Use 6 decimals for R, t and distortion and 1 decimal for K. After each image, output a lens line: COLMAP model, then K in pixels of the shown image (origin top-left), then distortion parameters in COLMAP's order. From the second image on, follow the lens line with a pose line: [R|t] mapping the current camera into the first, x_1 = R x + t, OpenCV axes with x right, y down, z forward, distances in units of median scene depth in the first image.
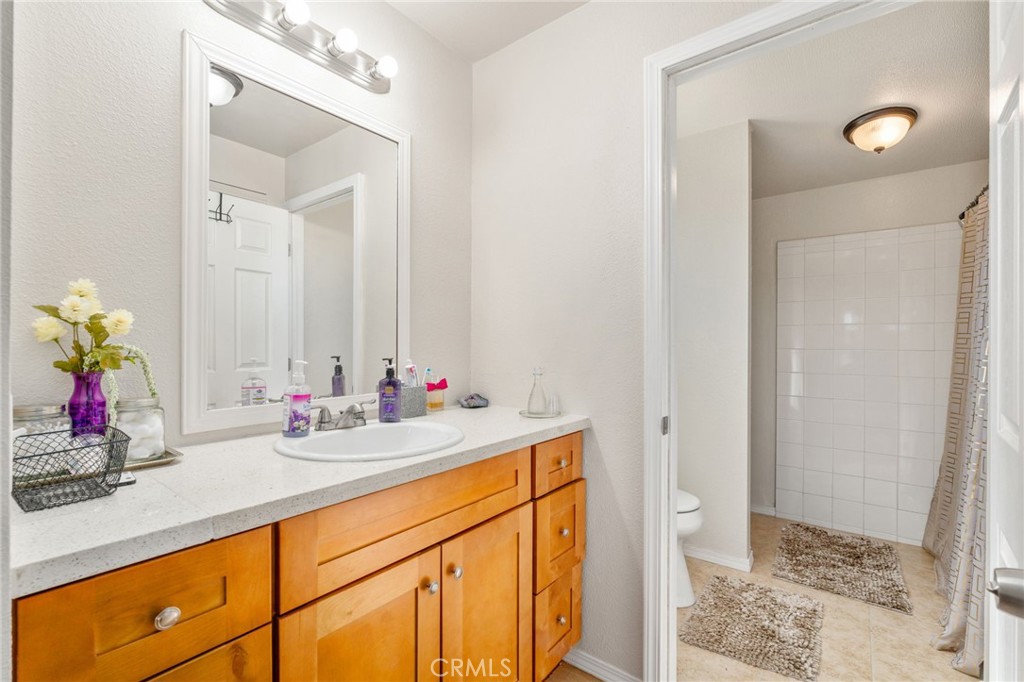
lens RADIAL K [[449.7, 0, 512.0], [0, 449.7, 341.0], [0, 0, 1]] dist [-0.002167, 0.000224]
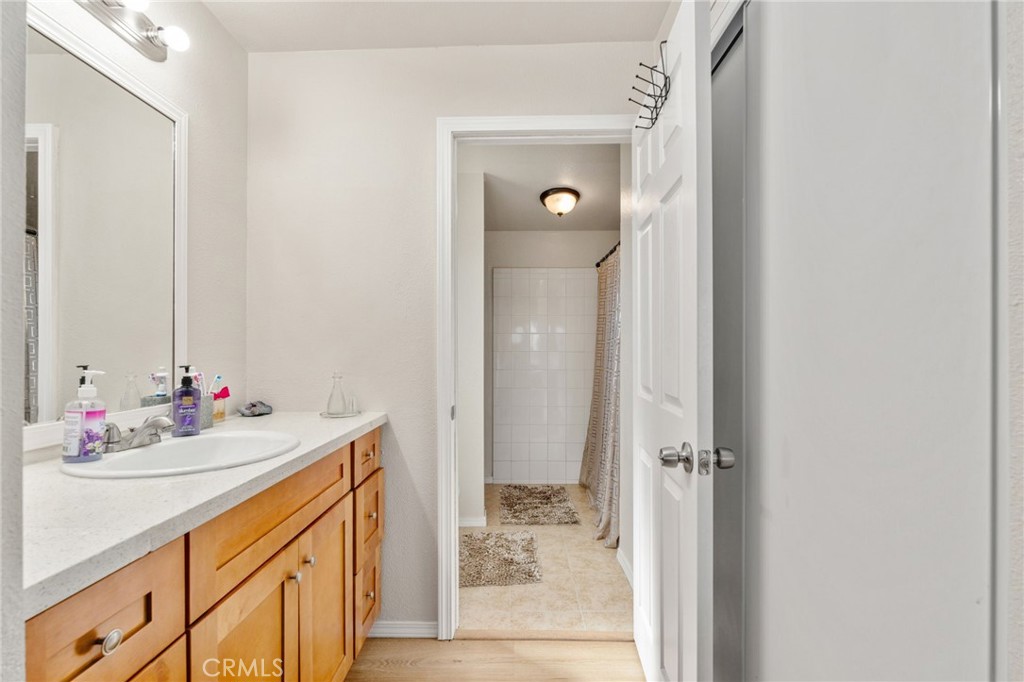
lens RADIAL K [[449.7, 0, 512.0], [0, 449.7, 341.0], [0, 0, 1]] dist [-0.002167, 0.000224]
pose [[0.800406, 0.005595, 0.599433, -0.249216], [-0.000326, 0.999960, -0.008899, -0.002427], [-0.599459, 0.006927, 0.800376, -0.099980]]
